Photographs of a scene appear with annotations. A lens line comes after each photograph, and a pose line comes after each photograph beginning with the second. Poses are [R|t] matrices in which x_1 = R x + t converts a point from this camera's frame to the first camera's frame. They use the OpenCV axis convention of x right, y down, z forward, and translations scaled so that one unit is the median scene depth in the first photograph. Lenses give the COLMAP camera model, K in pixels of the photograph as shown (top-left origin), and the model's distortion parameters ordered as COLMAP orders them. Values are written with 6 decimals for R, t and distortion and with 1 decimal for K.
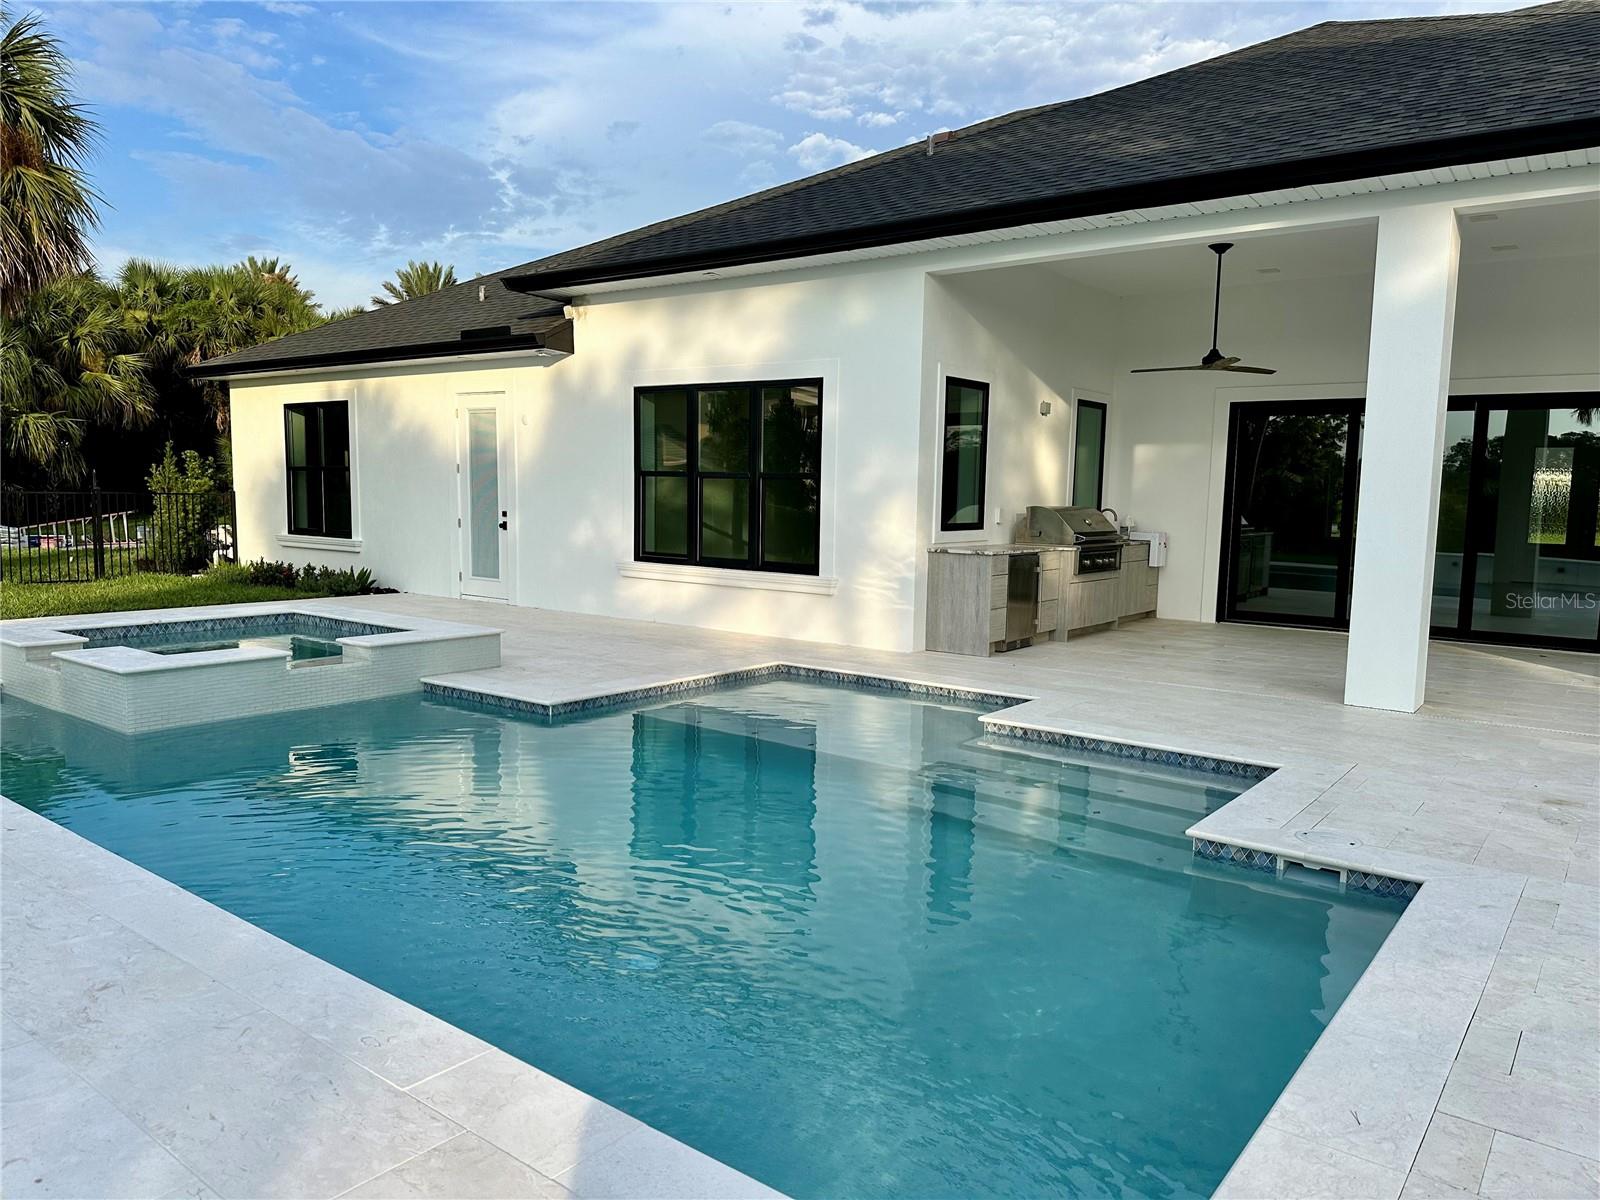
lens RADIAL K [[1116.9, 0, 809.7], [0, 1116.9, 616.8], [0, 0, 1]] dist [0.063009, -0.077862]
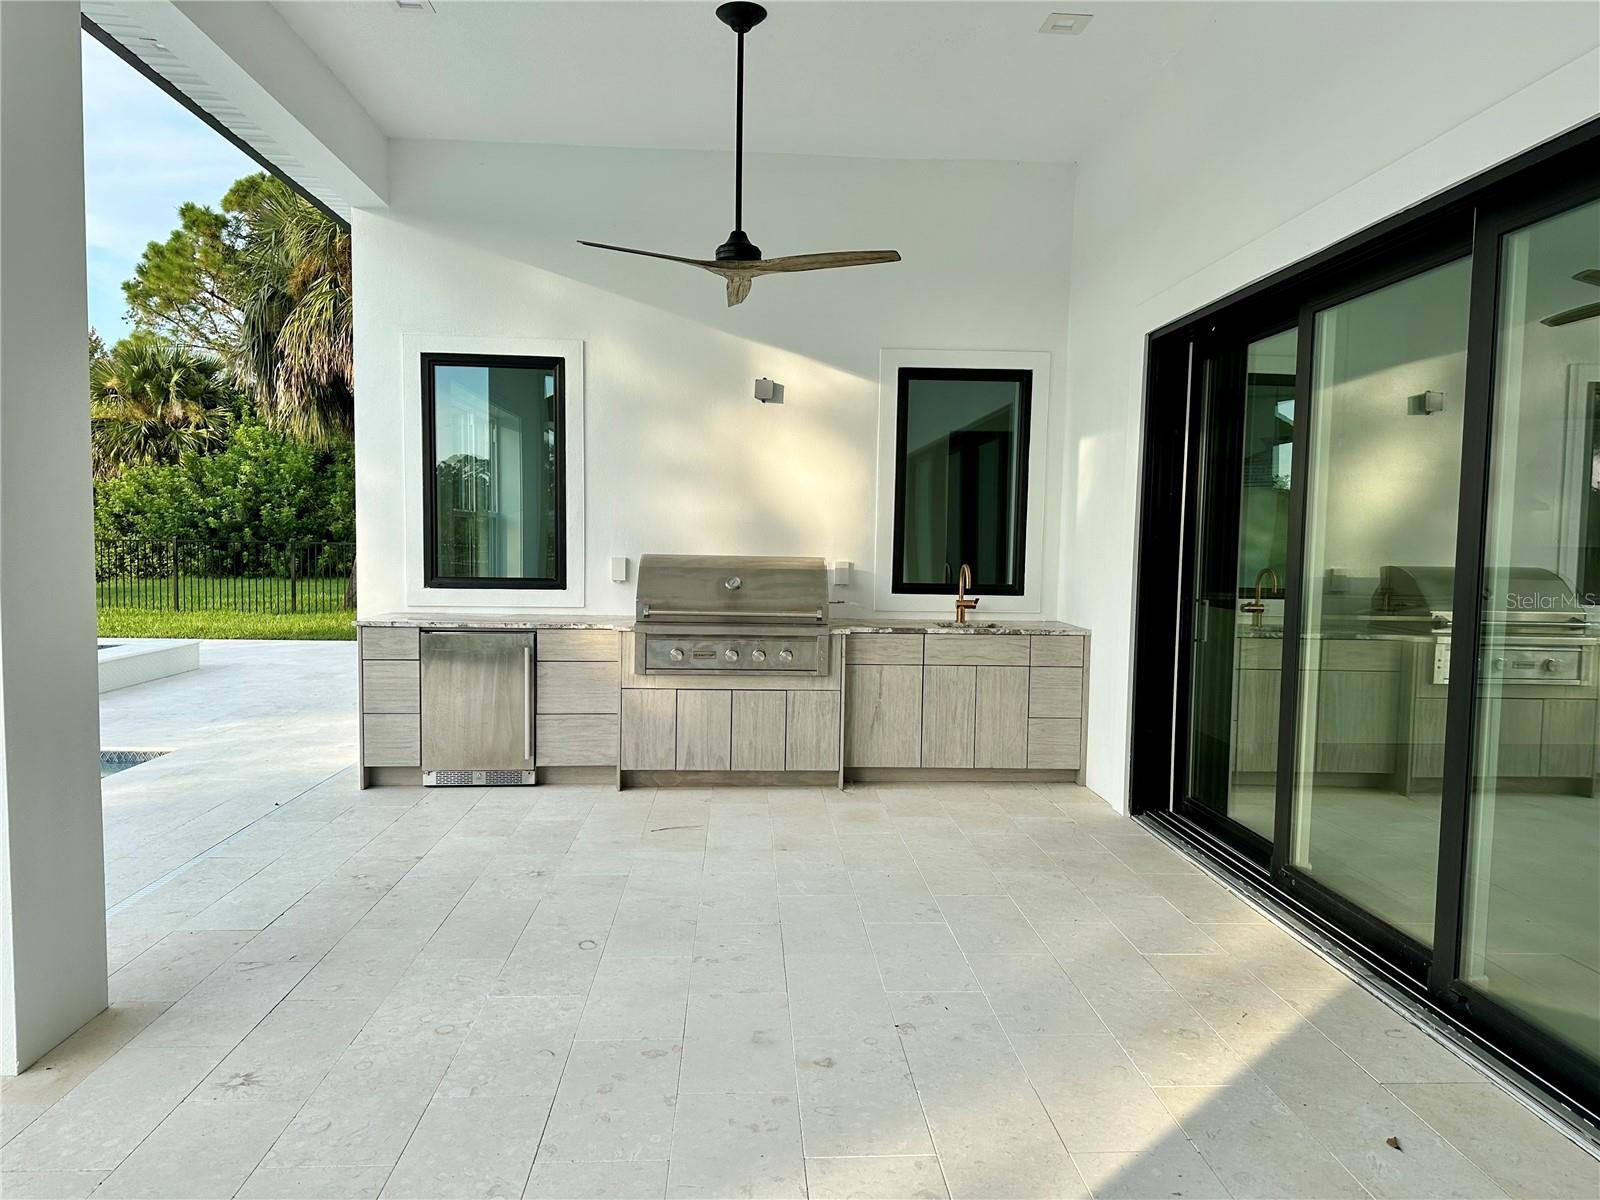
lens RADIAL K [[1139.9, 0, 800.0], [0, 1139.9, 600.0], [0, 0, 1]] dist [0.121293, -0.000970]
pose [[0.648057, 0.036959, -0.760695, 0.421960], [-0.105323, 0.993574, -0.041455, -0.035452], [0.754274, 0.106984, 0.647785, 0.401099]]
